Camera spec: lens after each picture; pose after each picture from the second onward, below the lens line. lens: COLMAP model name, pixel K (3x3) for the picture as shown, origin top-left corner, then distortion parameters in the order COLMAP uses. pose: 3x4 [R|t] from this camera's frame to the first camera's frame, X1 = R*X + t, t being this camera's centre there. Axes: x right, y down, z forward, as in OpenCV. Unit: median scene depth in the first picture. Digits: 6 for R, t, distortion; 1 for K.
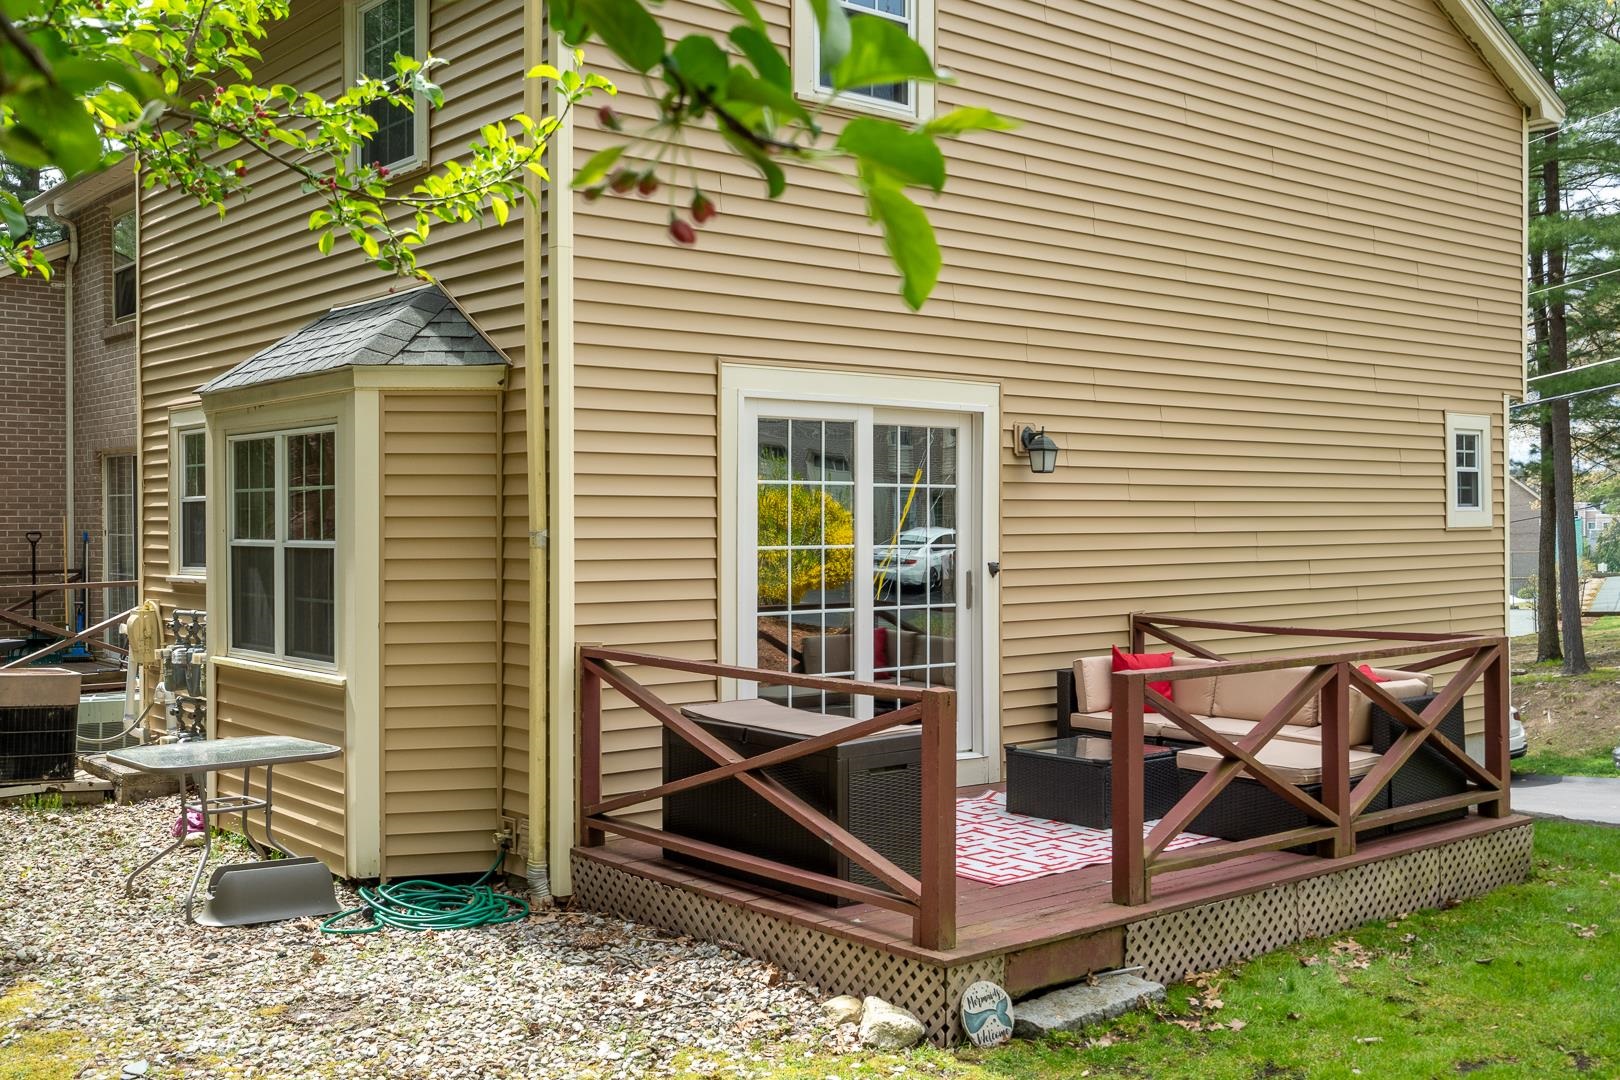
lens RADIAL K [[1654.7, 0, 810.0], [0, 1654.7, 540.0], [0, 0, 1]] dist [-0.023545, -0.007453]
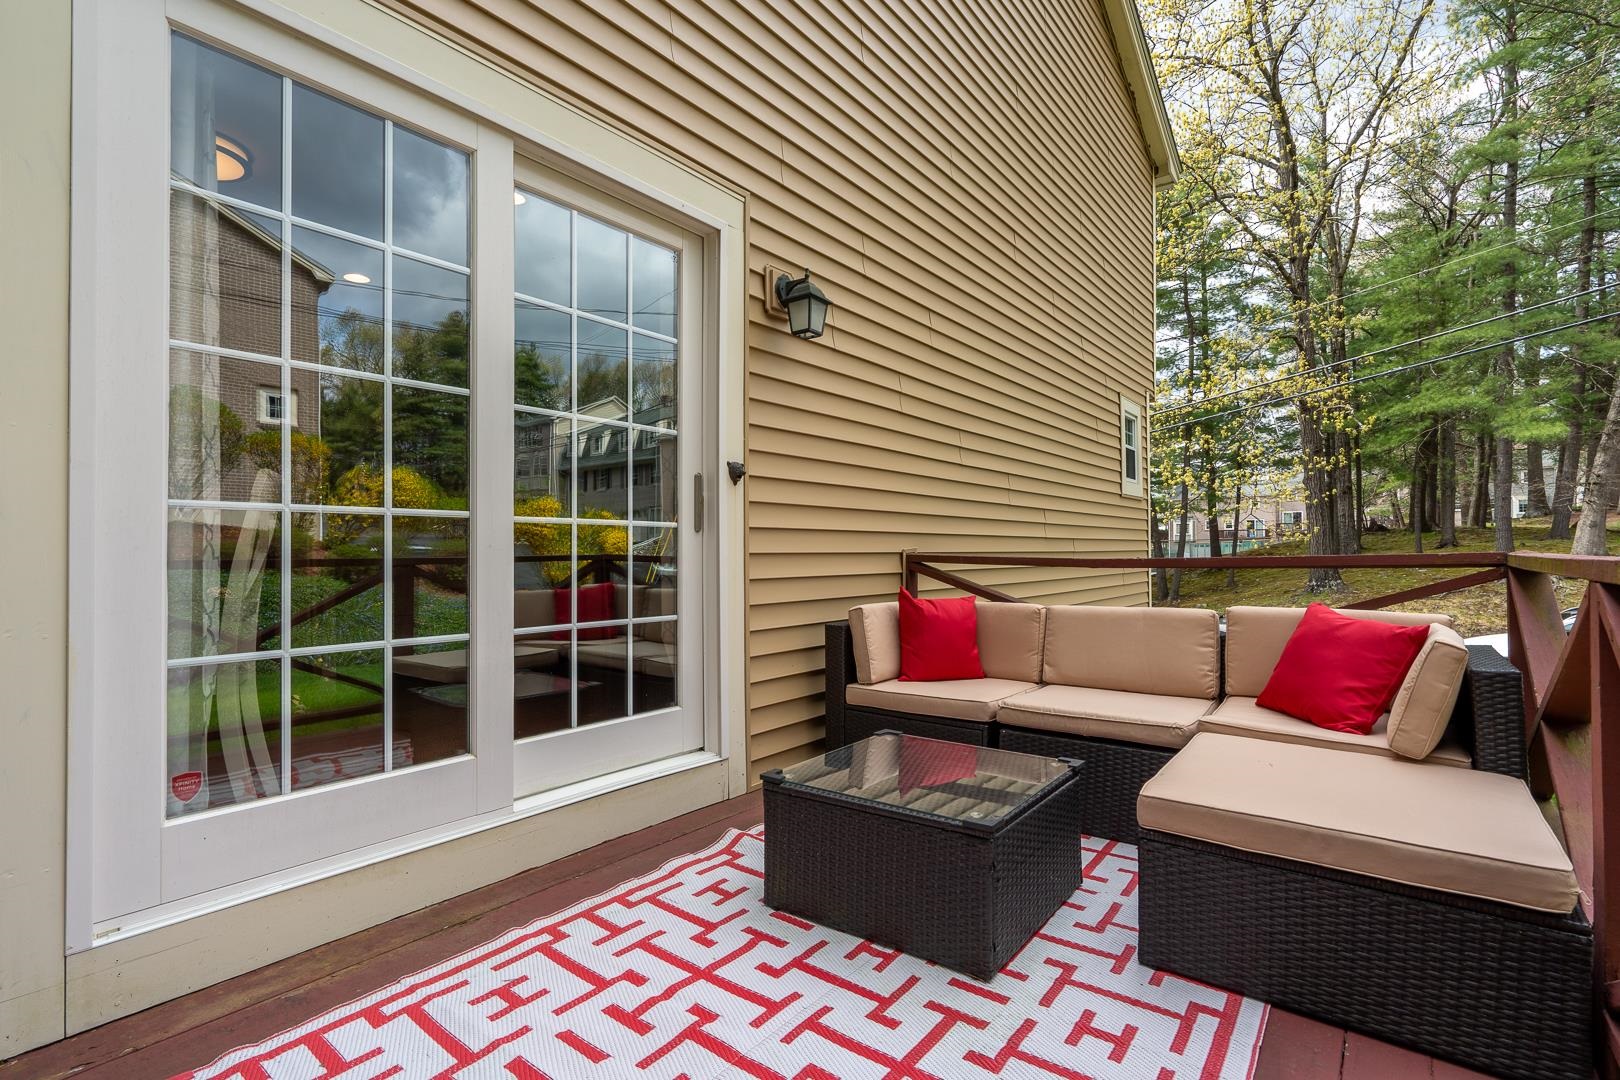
lens RADIAL K [[759.4, 0, 810.0], [0, 759.4, 540.0], [0, 0, 1]] dist [-0.001068, -0.000118]
pose [[0.976372, 0.001015, 0.216093, 0.073738], [0.006529, 0.999394, -0.034191, 0.054968], [-0.215997, 0.034794, 0.975774, 0.692552]]
